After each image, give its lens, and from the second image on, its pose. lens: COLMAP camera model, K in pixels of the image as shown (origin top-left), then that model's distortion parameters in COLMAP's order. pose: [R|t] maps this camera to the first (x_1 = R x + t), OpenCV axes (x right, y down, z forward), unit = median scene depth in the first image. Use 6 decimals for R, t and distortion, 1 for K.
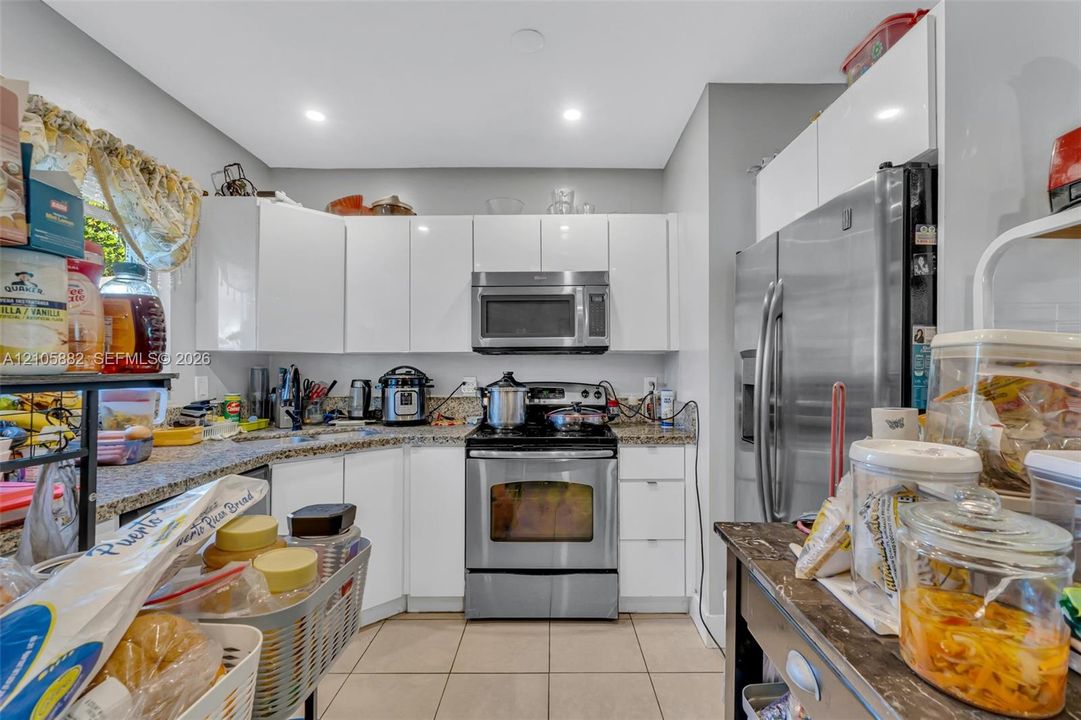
lens RADIAL K [[464.3, 0, 547.4], [0, 464.3, 367.5], [0, 0, 1]] dist [-0.015598, -0.000222]
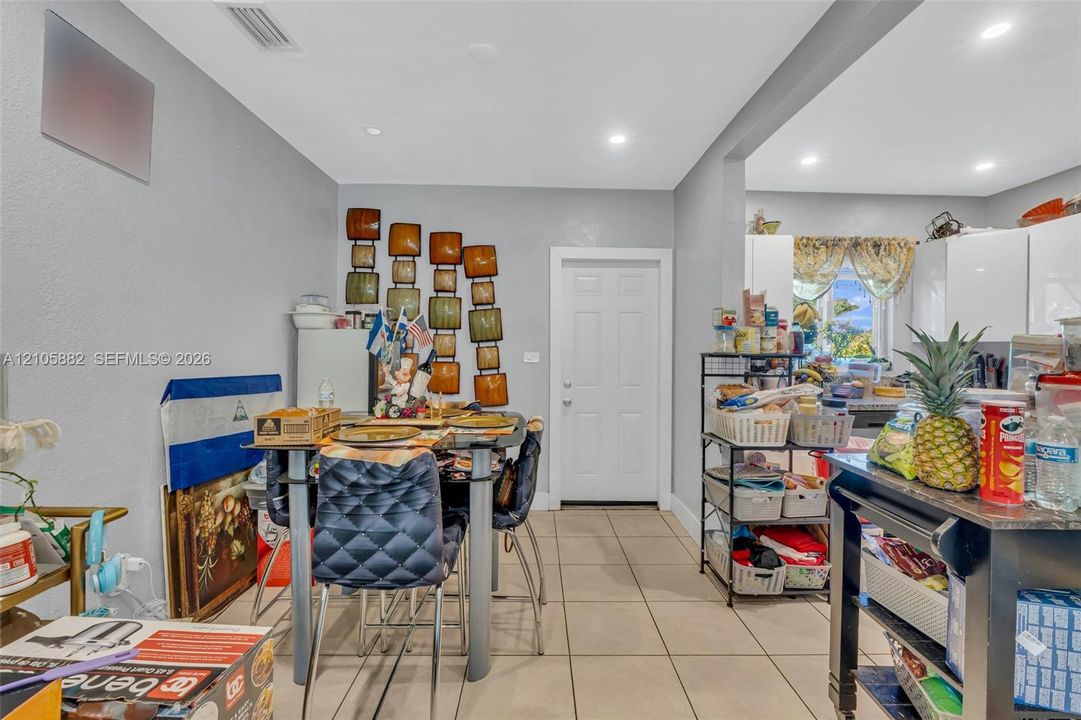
lens RADIAL K [[464.3, 0, 541.1], [0, 464.3, 358.1], [0, 0, 1]] dist [-0.015598, -0.000222]
pose [[0.012677, 0.016939, -0.999776, 0.890936], [-0.005086, 0.999845, 0.016876, -0.001283], [0.999907, 0.004871, 0.012761, -0.343559]]
